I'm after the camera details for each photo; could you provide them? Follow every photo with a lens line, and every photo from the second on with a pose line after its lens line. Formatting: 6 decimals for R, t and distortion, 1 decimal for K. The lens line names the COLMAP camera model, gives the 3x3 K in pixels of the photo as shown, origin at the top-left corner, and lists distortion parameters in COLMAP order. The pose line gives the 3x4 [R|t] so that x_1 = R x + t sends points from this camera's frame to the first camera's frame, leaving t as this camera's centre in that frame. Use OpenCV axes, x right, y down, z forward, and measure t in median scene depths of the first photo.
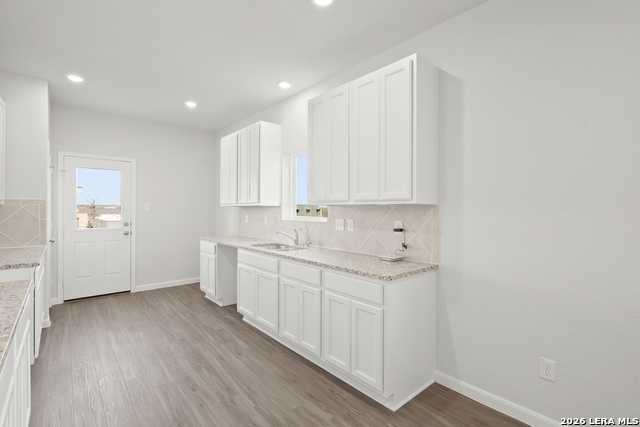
lens RADIAL K [[292.7, 0, 302.2], [0, 292.7, 209.7], [0, 0, 1]] dist [0.002182, 0.000098]
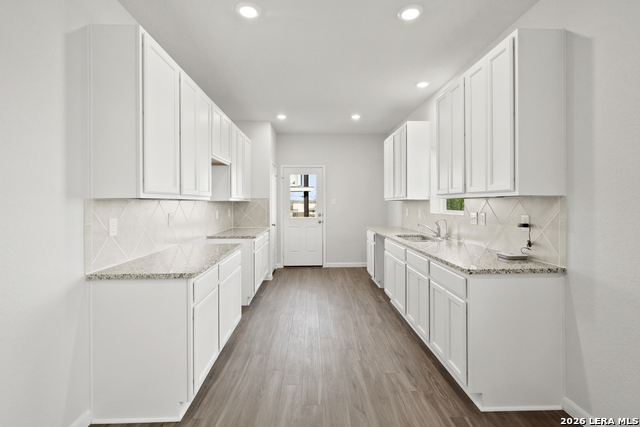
lens RADIAL K [[289.6, 0, 316.7], [0, 289.6, 201.6], [0, 0, 1]] dist [0.017186, -0.000076]
pose [[0.788110, -0.010564, -0.615443, 0.323964], [0.005697, 0.999935, -0.009869, 0.002758], [0.615508, 0.004272, 0.788119, -0.065457]]
